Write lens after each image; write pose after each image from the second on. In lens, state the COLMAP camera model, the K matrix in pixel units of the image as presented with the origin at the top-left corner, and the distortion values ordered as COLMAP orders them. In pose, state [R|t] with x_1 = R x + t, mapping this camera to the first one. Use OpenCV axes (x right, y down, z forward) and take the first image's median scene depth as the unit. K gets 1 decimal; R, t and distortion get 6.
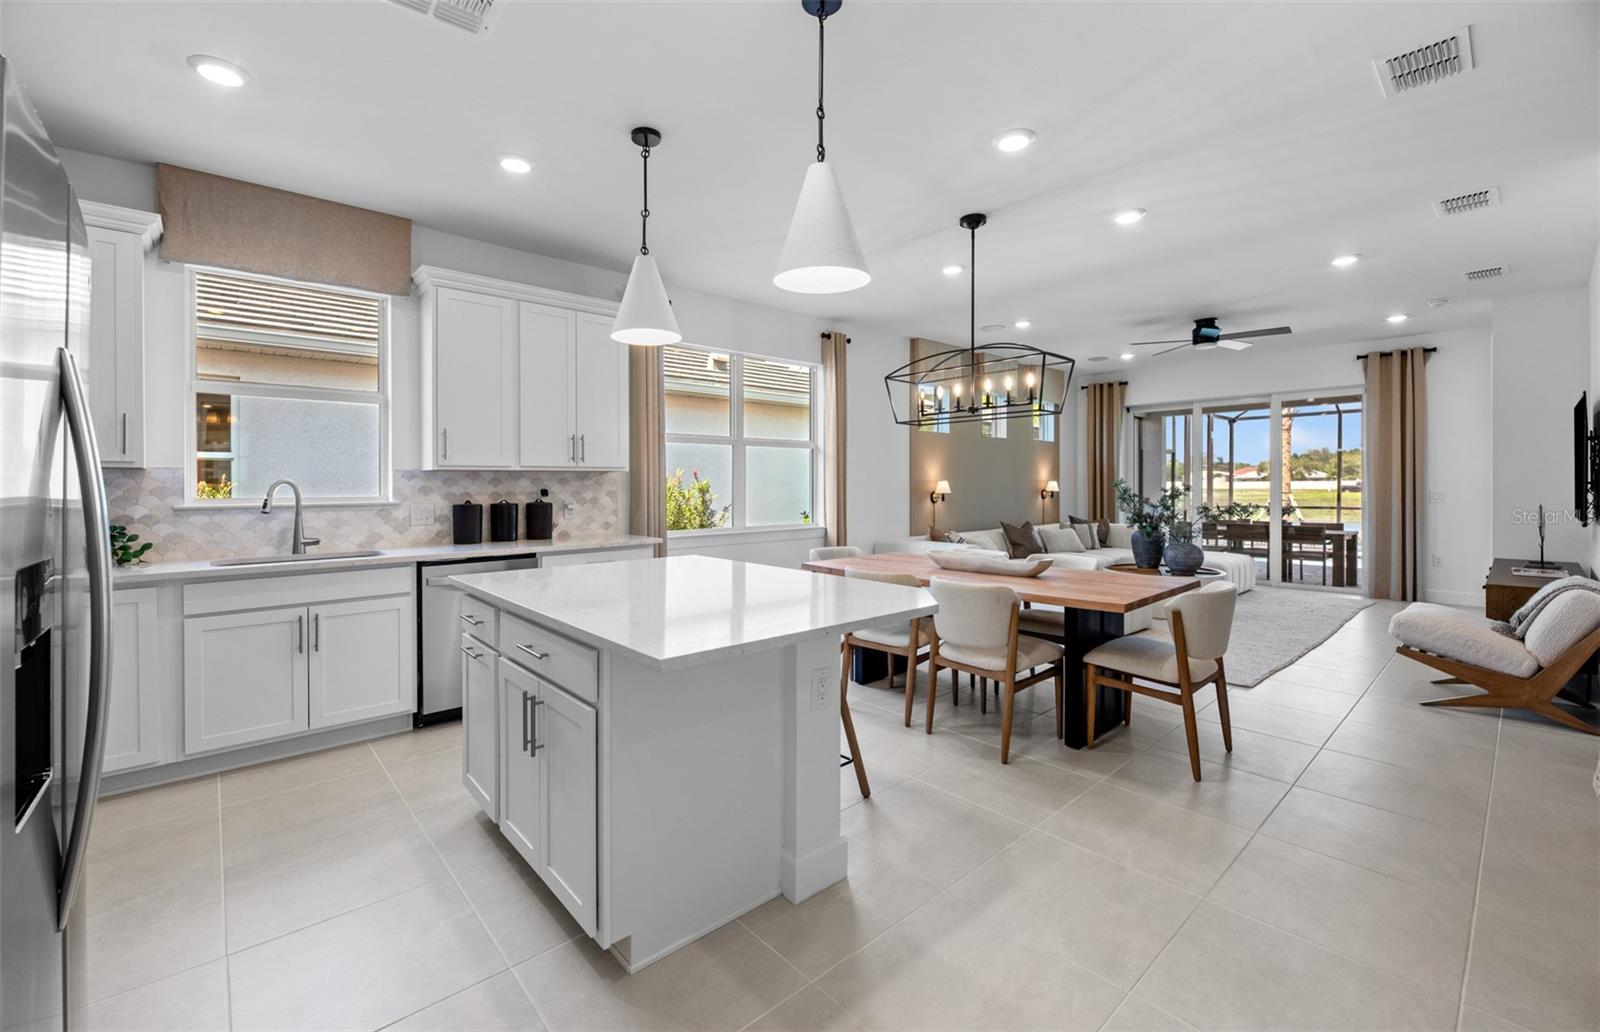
lens RADIAL K [[657.1, 0, 774.2], [0, 657.1, 486.0], [0, 0, 1]] dist [-0.000547, -0.000055]
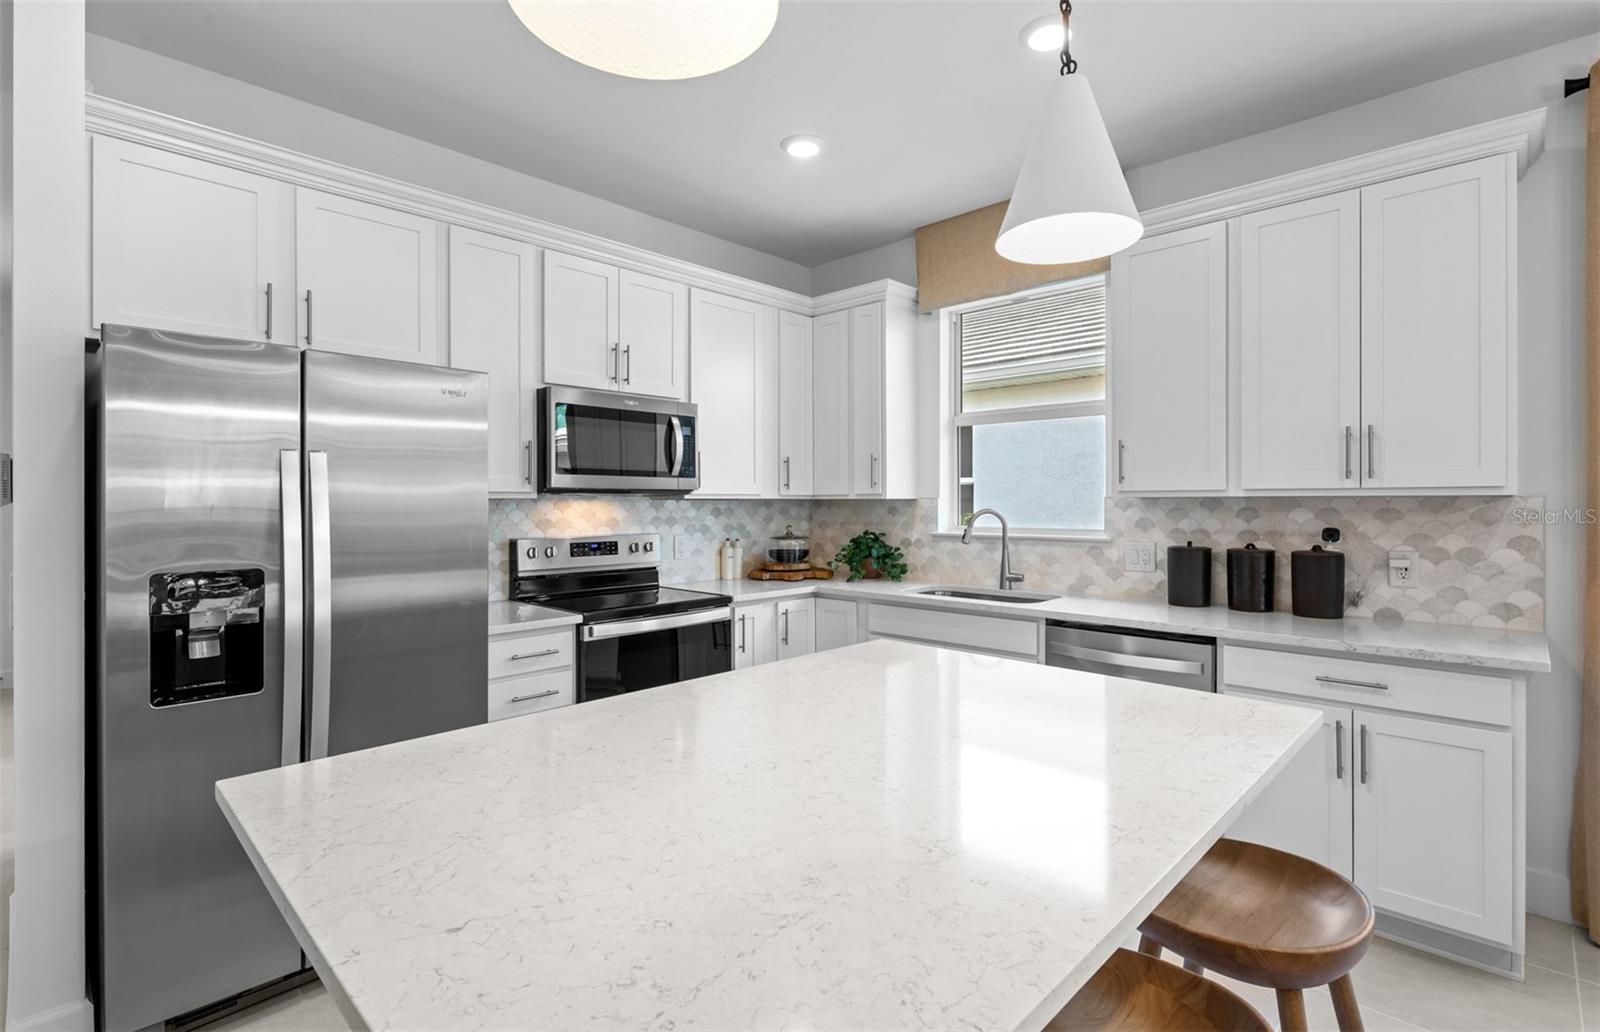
lens RADIAL K [[751.1, 0, 803.4], [0, 751.1, 507.6], [0, 0, 1]] dist [-0.003607, -0.000542]
pose [[0.090878, 0.006907, -0.995838, 0.269646], [-0.009423, 0.999937, 0.006076, -0.013559], [0.995817, 0.008831, 0.090937, 0.550522]]
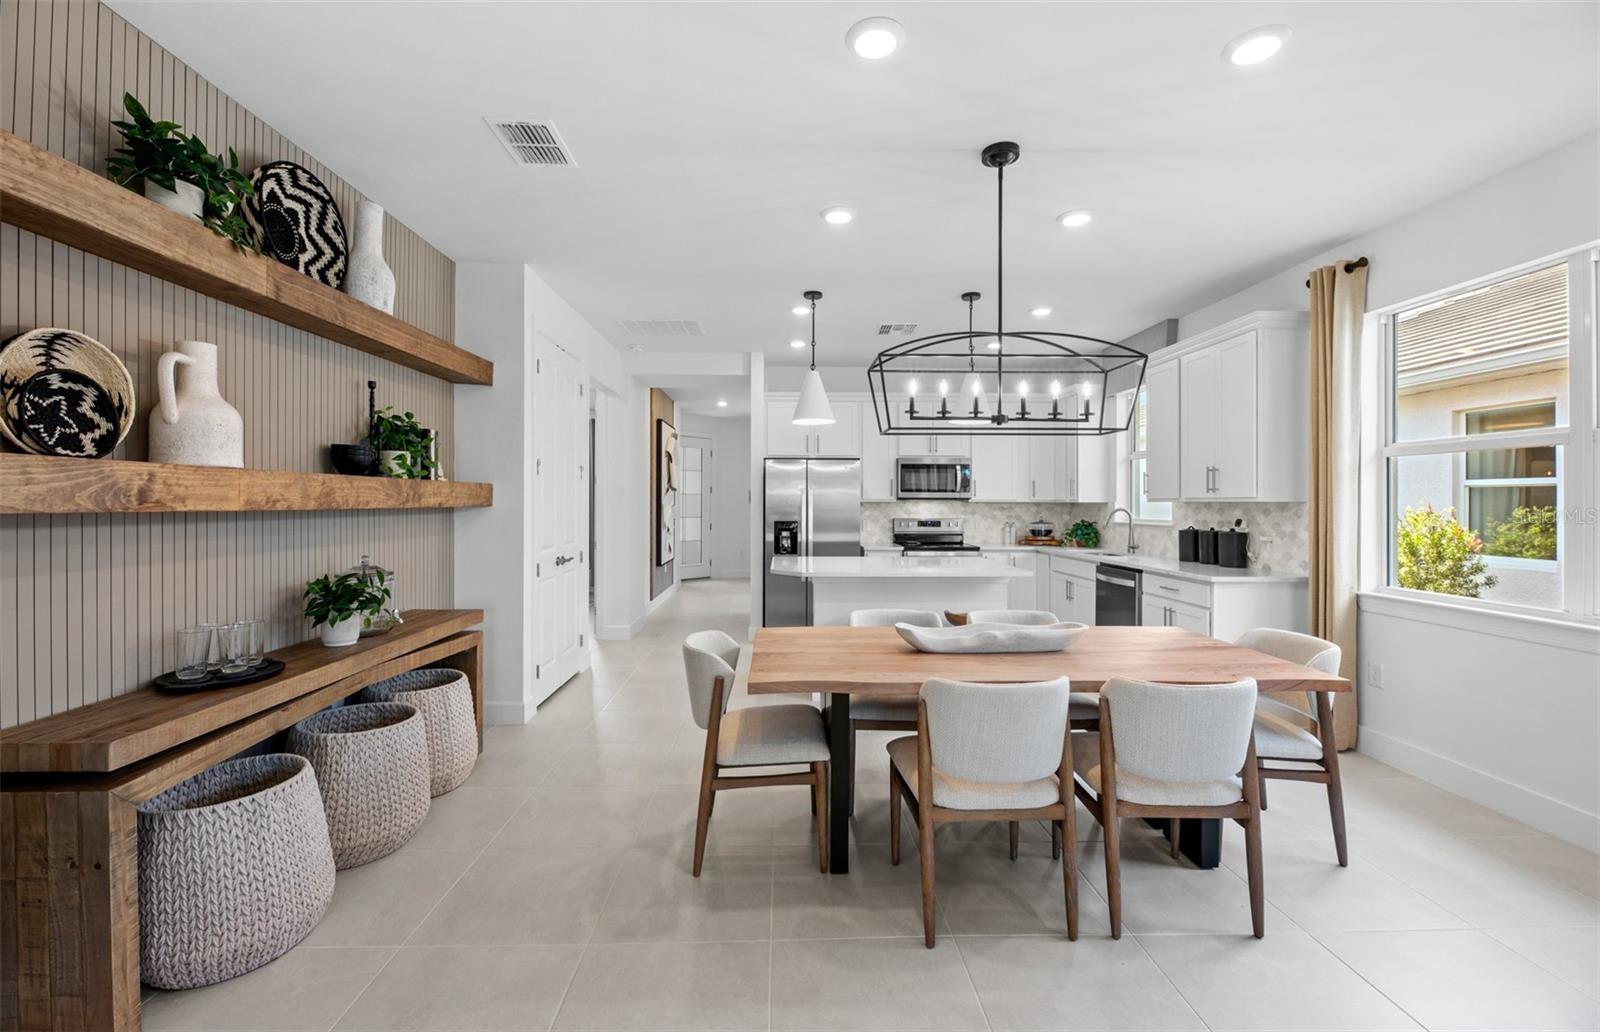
lens RADIAL K [[657.1, 0, 774.2], [0, 657.1, 486.0], [0, 0, 1]] dist [-0.000547, -0.000055]
pose [[-0.650404, -0.020917, -0.759301, 1.000287], [-0.011241, 0.999776, -0.017913, -0.022857], [0.759505, -0.003115, -0.650494, 1.239761]]
